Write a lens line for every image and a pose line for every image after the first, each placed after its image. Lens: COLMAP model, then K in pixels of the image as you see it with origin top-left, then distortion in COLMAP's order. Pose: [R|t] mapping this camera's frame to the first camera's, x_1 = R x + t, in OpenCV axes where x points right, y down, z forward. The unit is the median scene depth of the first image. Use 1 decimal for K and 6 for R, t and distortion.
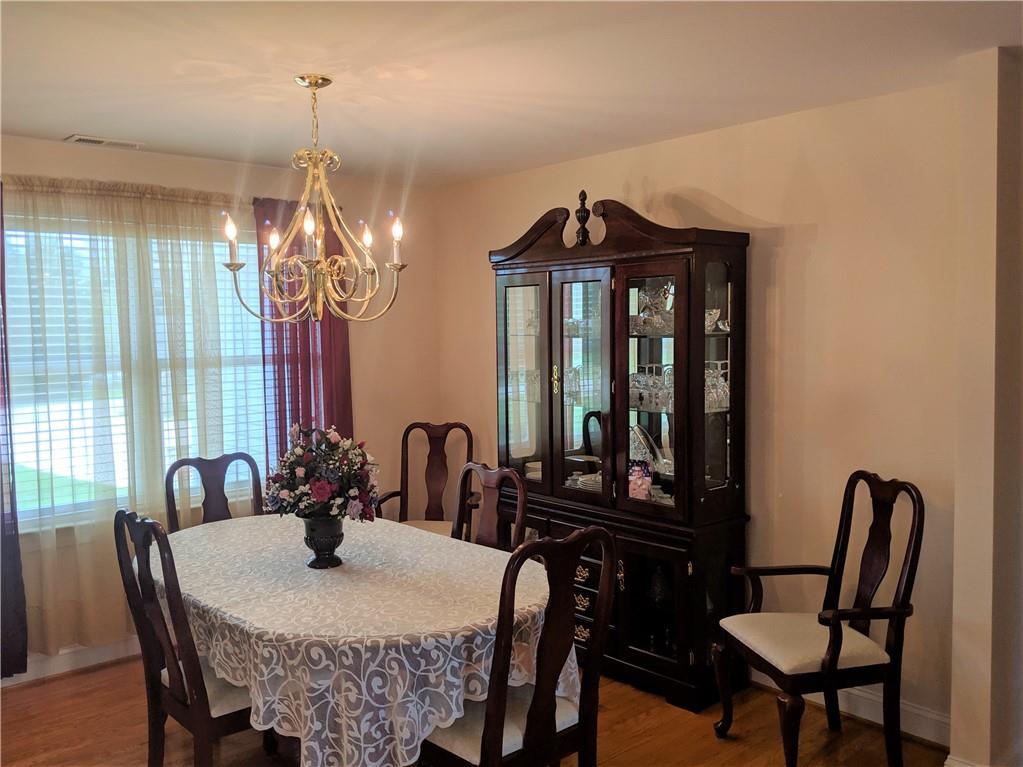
lens RADIAL K [[874.0, 0, 508.1], [0, 874.0, 385.7], [0, 0, 1]] dist [0.013811, -0.011951]
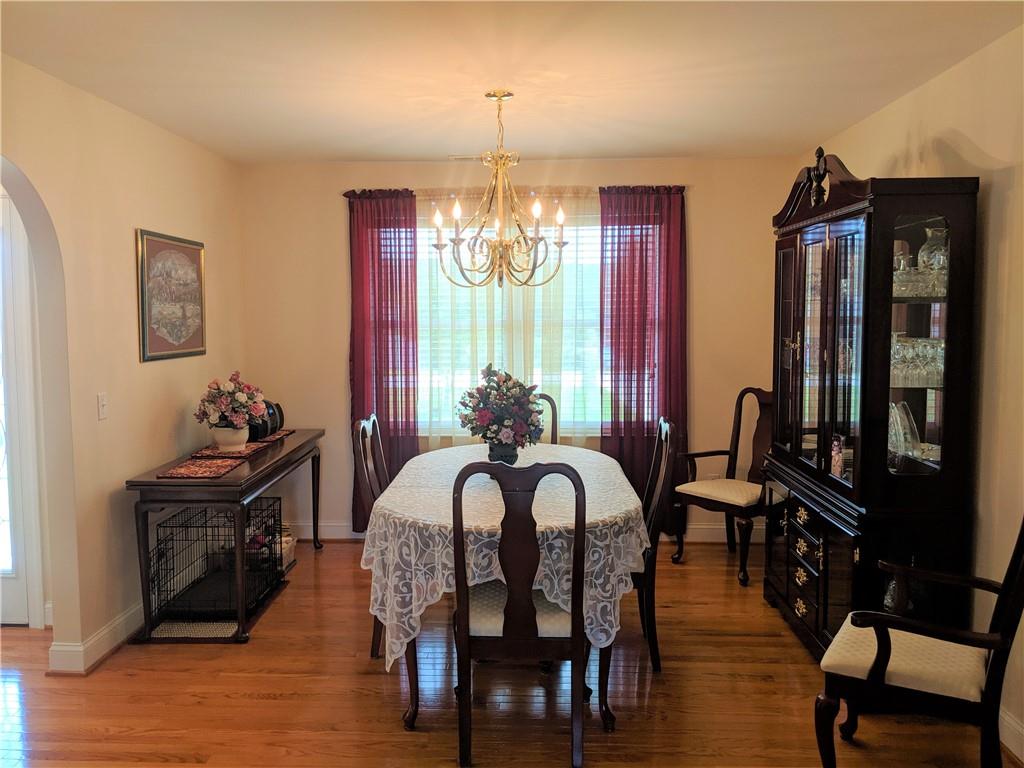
lens RADIAL K [[818.4, 0, 504.3], [0, 818.4, 381.0], [0, 0, 1]] dist [0.078434, -0.076464]
pose [[0.722649, 0.069870, -0.687675, 0.631397], [-0.053599, 0.997547, 0.045029, 0.009620], [0.689134, 0.004319, 0.724621, 0.143526]]
